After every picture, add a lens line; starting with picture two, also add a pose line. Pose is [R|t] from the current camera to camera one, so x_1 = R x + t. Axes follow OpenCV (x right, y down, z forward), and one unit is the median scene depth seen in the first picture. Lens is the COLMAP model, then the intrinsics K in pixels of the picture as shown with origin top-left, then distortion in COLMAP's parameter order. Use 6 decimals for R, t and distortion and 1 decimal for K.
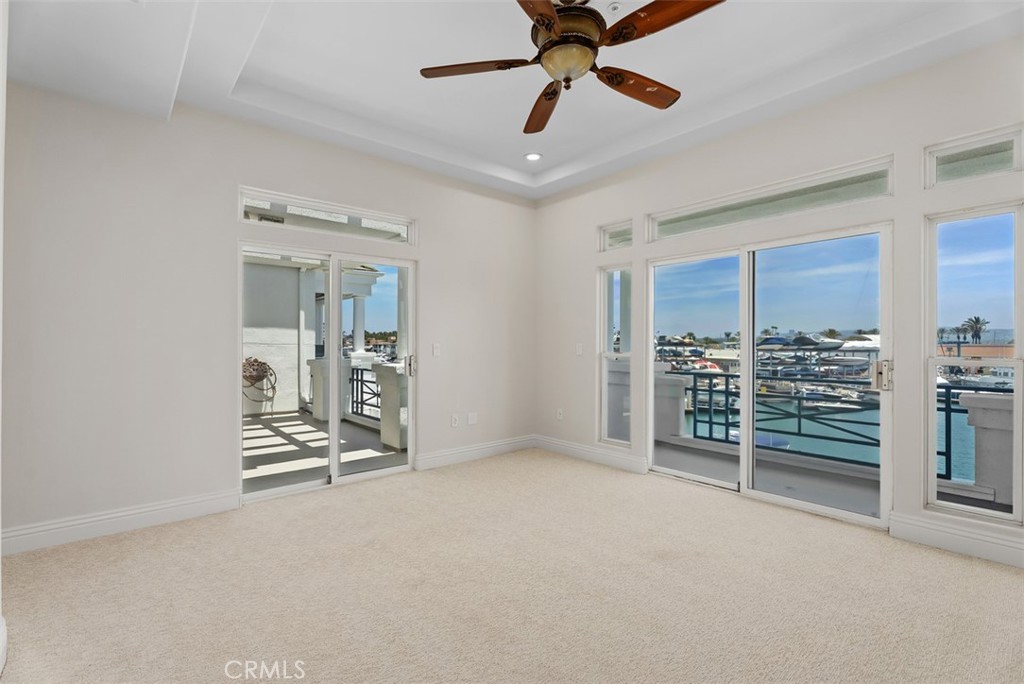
lens RADIAL K [[462.6, 0, 506.2], [0, 462.6, 340.4], [0, 0, 1]] dist [0.001790, -0.000295]
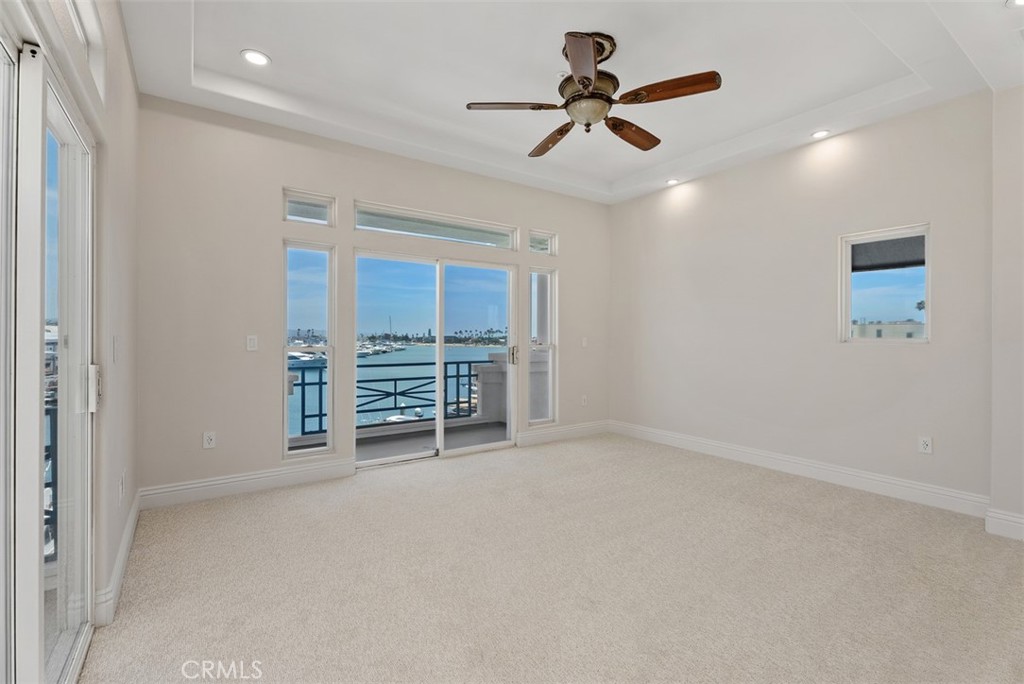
lens RADIAL K [[462.6, 0, 511.9], [0, 462.6, 339.4], [0, 0, 1]] dist [0.001790, -0.000295]
pose [[0.084638, -0.005623, 0.996396, -0.077848], [-0.009890, 0.999930, 0.006483, 0.000490], [-0.996363, -0.010403, 0.084577, 0.075863]]
